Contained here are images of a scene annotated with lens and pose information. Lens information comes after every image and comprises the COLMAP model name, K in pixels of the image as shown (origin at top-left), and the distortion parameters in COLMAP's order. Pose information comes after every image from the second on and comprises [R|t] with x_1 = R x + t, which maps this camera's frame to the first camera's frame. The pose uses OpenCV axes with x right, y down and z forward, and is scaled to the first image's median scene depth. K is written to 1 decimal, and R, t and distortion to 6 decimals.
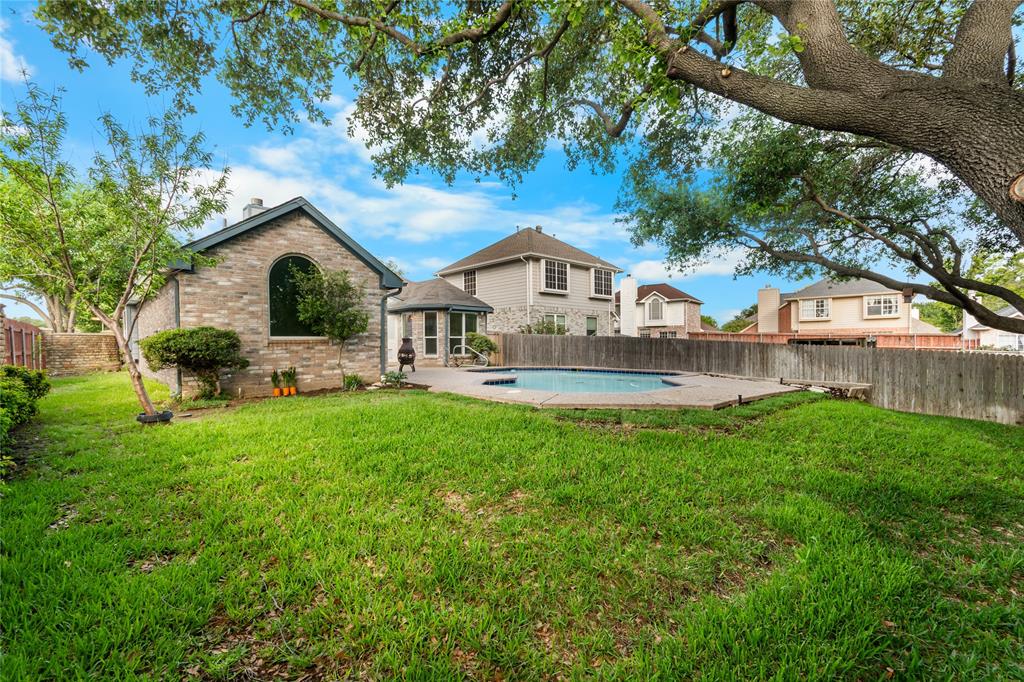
lens RADIAL K [[453.6, 0, 510.9], [0, 453.6, 340.0], [0, 0, 1]] dist [0.003873, 0.000988]
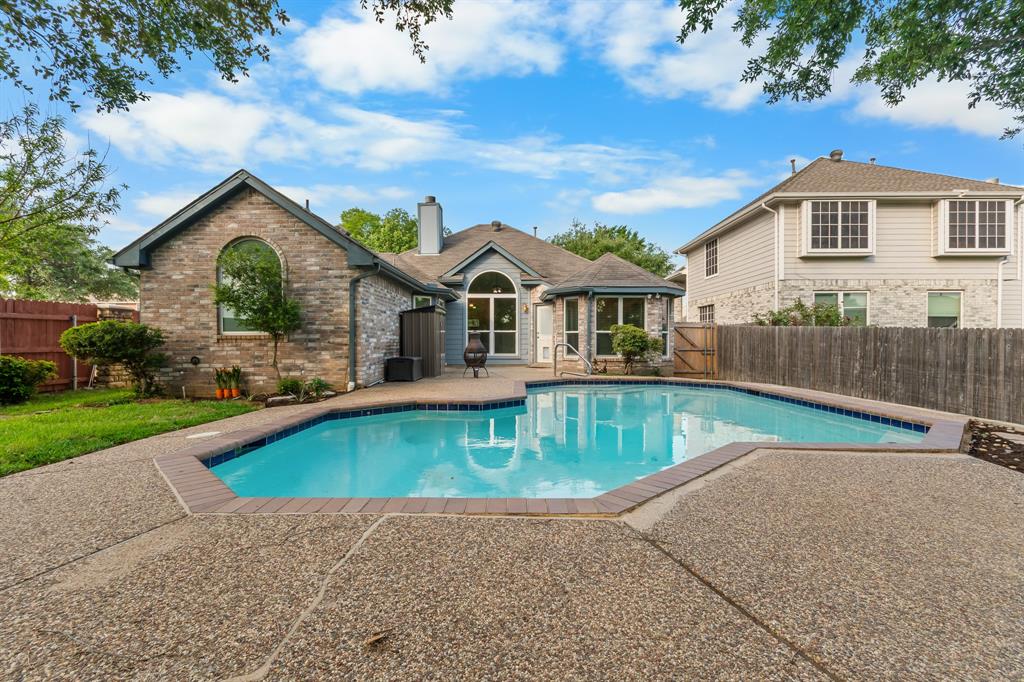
lens RADIAL K [[453.6, 0, 509.9], [0, 453.6, 344.3], [0, 0, 1]] dist [0.003873, 0.000988]
pose [[0.723716, 0.011543, -0.690001, 0.461522], [0.000740, 0.999847, 0.017503, 0.001873], [0.690097, -0.013178, 0.723597, 0.659969]]
